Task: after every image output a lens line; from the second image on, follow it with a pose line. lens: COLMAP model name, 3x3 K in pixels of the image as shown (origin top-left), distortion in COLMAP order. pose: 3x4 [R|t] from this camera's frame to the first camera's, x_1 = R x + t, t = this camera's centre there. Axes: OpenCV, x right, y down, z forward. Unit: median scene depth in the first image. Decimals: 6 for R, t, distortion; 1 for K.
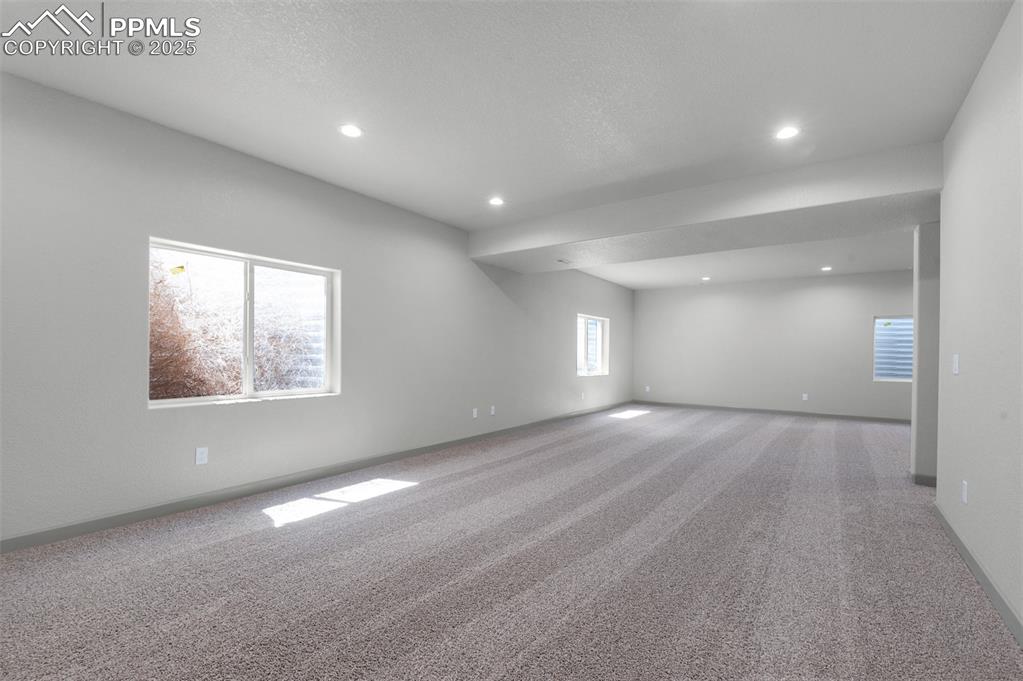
lens RADIAL K [[445.5, 0, 515.6], [0, 445.5, 351.9], [0, 0, 1]] dist [-0.001162, -0.001536]
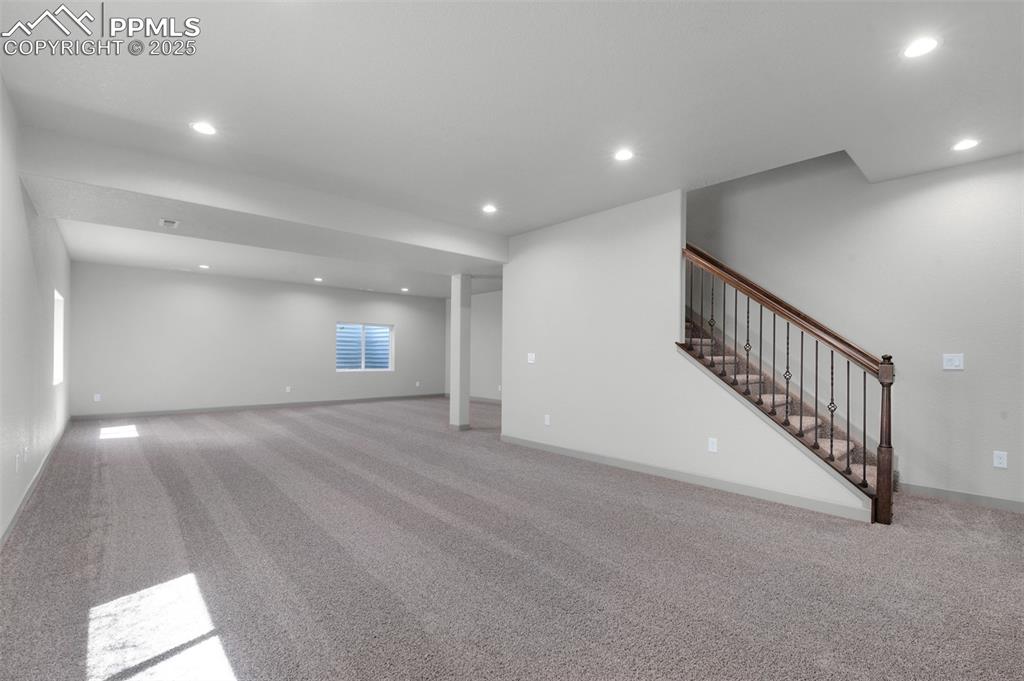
lens RADIAL K [[445.9, 0, 516.1], [0, 445.9, 351.9], [0, 0, 1]] dist [-0.001162, -0.001536]
pose [[0.218066, 0.001476, 0.975933, -0.625107], [-0.009126, 0.999958, 0.000527, 0.000405], [-0.975891, -0.009021, 0.218070, 0.413211]]
